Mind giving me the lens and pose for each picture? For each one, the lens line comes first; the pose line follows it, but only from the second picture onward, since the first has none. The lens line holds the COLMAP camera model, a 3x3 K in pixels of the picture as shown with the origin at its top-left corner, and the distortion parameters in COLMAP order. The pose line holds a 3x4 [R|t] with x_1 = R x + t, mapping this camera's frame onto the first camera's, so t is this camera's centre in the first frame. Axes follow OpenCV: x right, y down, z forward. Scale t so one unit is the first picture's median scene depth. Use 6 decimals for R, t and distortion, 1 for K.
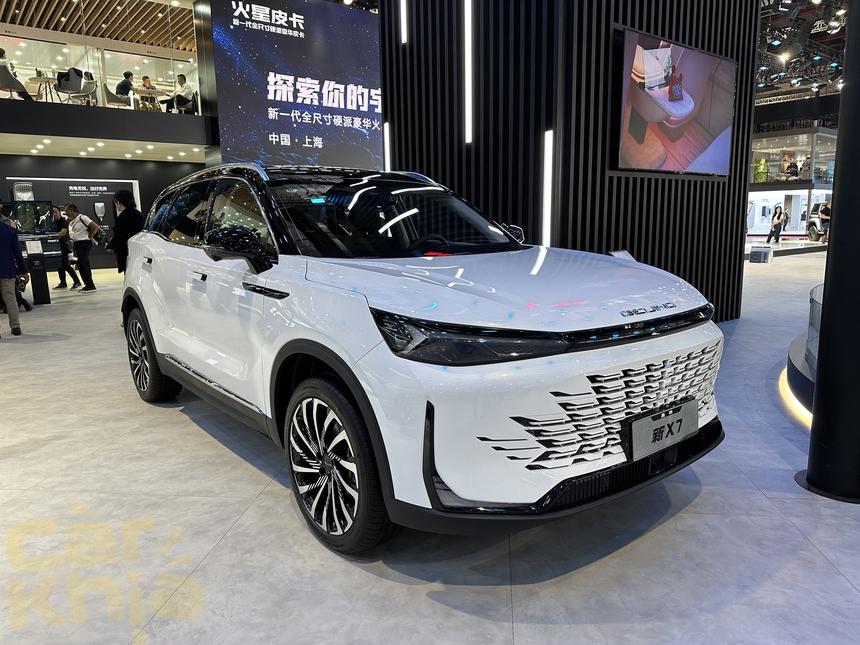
lens RADIAL K [[599.1, 0, 430.2], [0, 599.1, 324.0], [0, 0, 1]] dist [0.030790, -0.033498]
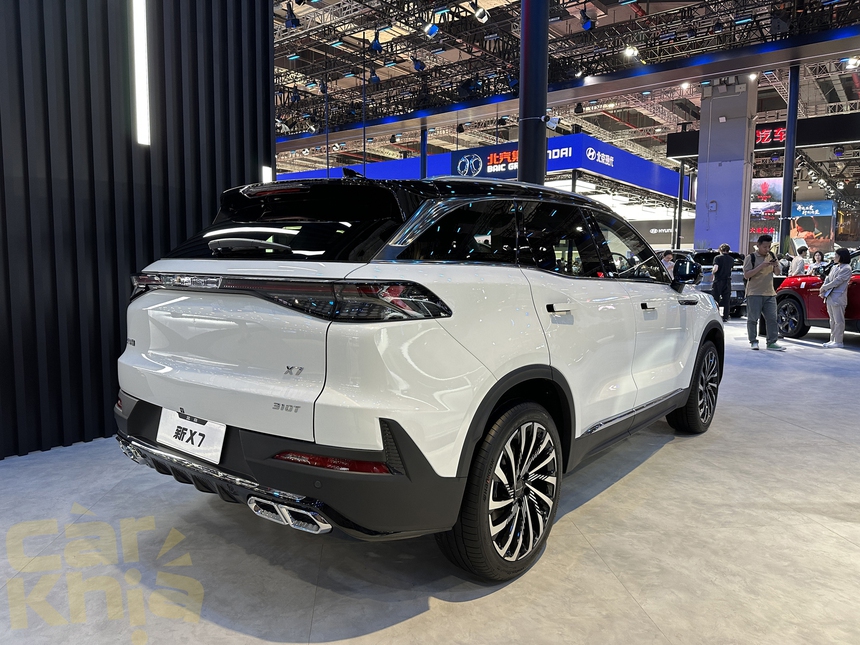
lens RADIAL K [[614.3, 0, 426.4], [0, 614.3, 319.0], [0, 0, 1]] dist [0.006593, -0.004225]
pose [[-0.215074, -0.071120, 0.974005, -1.282155], [0.162329, 0.980867, 0.107465, -0.221481], [-0.963012, 0.181222, -0.199414, 1.518320]]
